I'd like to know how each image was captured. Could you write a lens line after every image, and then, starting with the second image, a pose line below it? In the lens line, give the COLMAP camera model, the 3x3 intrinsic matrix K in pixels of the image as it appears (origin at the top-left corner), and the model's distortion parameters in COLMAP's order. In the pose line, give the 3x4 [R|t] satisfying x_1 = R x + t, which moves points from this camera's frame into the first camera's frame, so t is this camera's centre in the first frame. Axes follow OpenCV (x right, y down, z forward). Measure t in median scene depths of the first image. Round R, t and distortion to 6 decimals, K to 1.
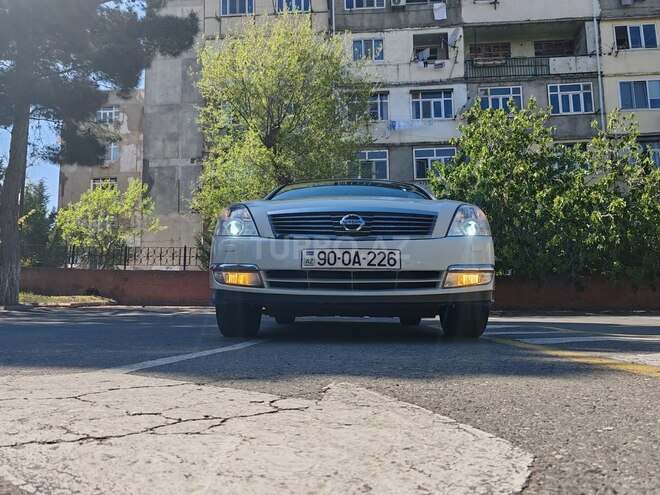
lens RADIAL K [[508.7, 0, 330.0], [0, 508.7, 247.5], [0, 0, 1]] dist [0.028447, -0.017221]
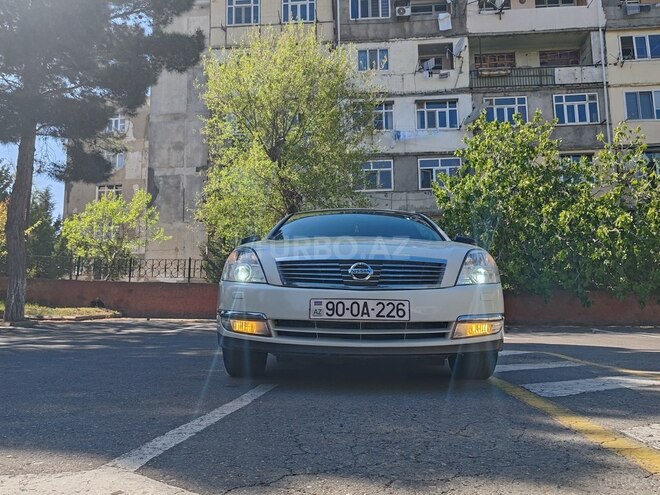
lens RADIAL K [[508.7, 0, 330.0], [0, 508.7, 247.5], [0, 0, 1]] dist [0.028447, -0.017221]
pose [[0.999966, 0.003487, -0.007484, -0.002300], [-0.003551, 0.999956, -0.008664, -0.022067], [0.007453, 0.008690, 0.999934, 0.001902]]
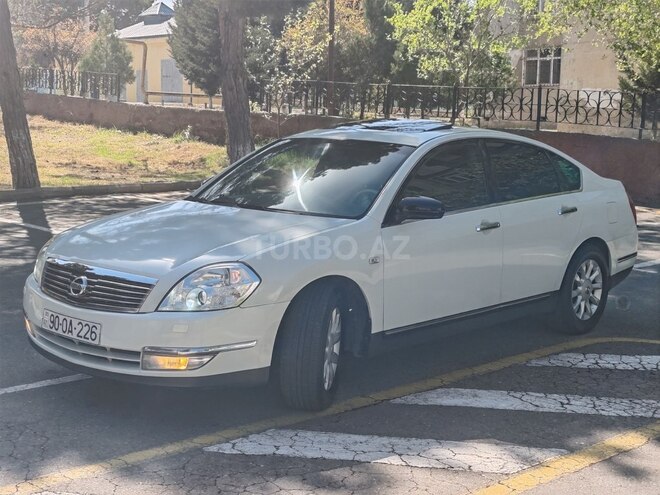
lens RADIAL K [[1013.6, 0, 332.1], [0, 1013.6, 245.8], [0, 0, 1]] dist [0.191765, -0.852745]
pose [[0.754565, 0.098771, -0.648750, 0.410834], [0.061050, 0.973755, 0.219259, -0.128944], [0.653380, -0.205051, 0.728731, -0.015341]]
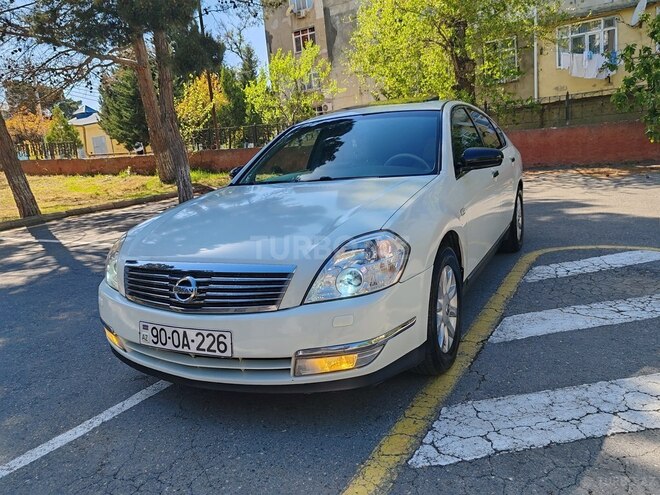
lens RADIAL K [[508.7, 0, 330.0], [0, 508.7, 247.5], [0, 0, 1]] dist [0.028447, -0.017221]
pose [[0.899209, -0.003162, -0.437508, 0.149392], [0.147530, 0.943602, 0.296397, -0.078660], [0.411896, -0.331068, 0.848962, 0.112500]]
